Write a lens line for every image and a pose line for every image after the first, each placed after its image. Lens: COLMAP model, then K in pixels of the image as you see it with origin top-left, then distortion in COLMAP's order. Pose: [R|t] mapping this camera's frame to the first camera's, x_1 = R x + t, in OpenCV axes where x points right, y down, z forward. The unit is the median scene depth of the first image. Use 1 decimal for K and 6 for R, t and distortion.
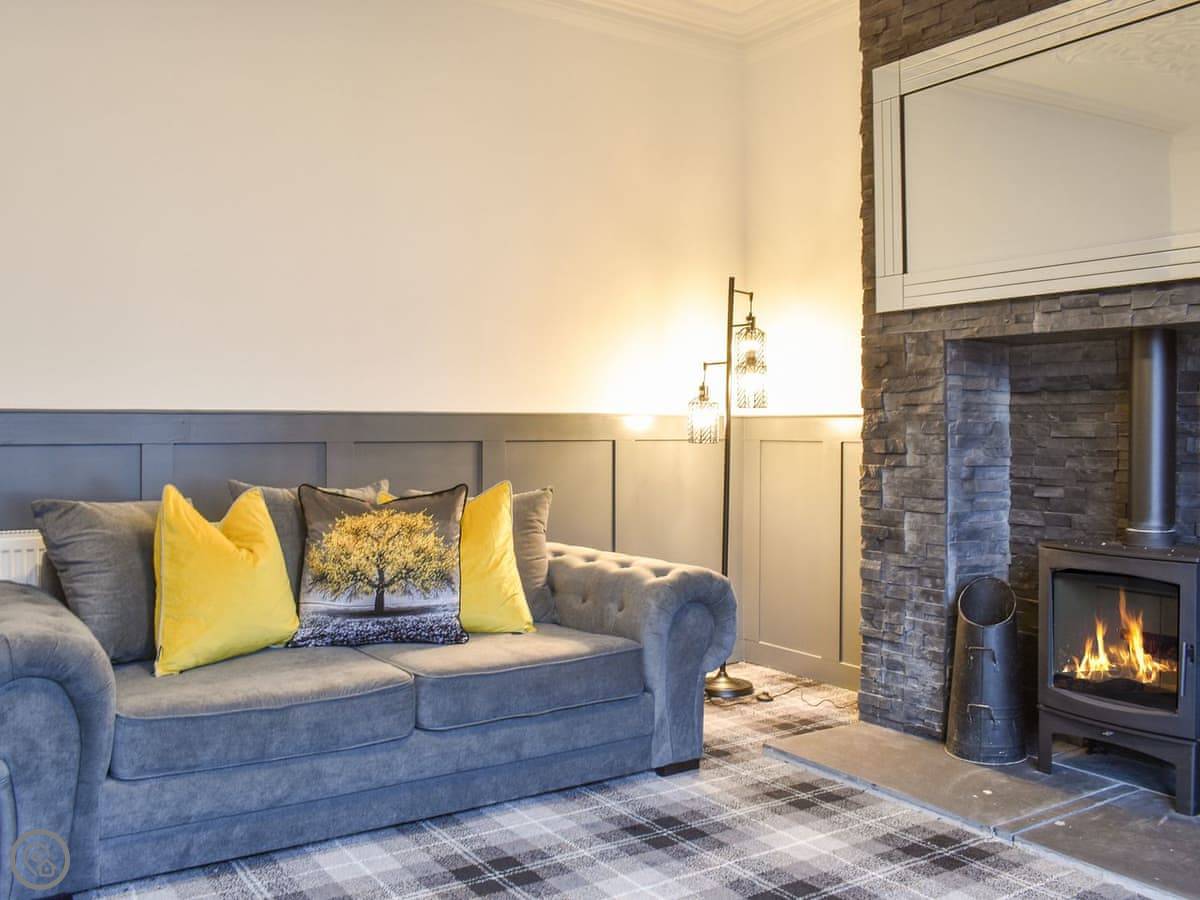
lens RADIAL K [[1105.8, 0, 597.1], [0, 1105.8, 427.7], [0, 0, 1]] dist [-0.007894, -0.004581]
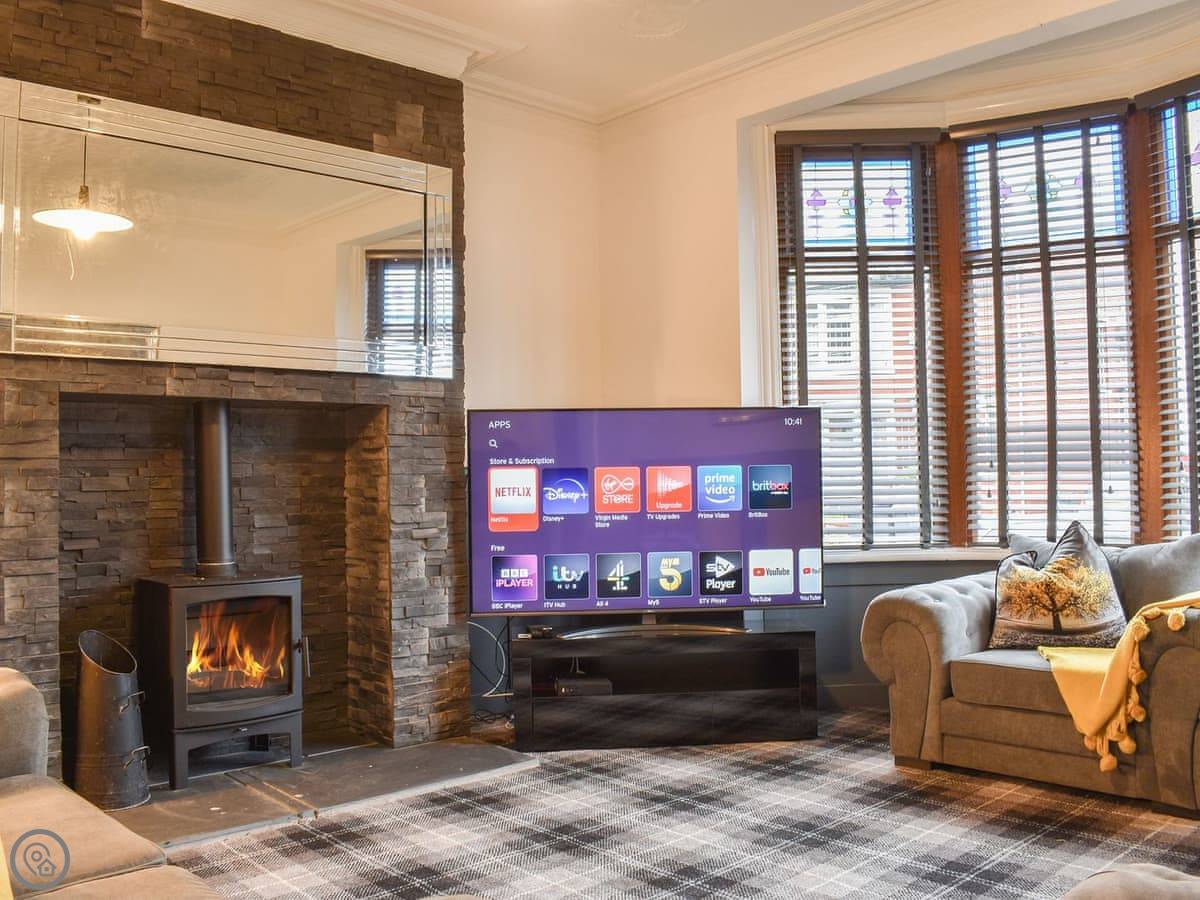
lens RADIAL K [[1052.1, 0, 649.8], [0, 1052.1, 440.7], [0, 0, 1]] dist [-0.085769, 0.021124]
pose [[-0.180933, 0.032802, 0.982948, -0.664414], [0.019358, 0.999369, -0.029786, -0.000221], [-0.983305, 0.013639, -0.181454, 0.666301]]
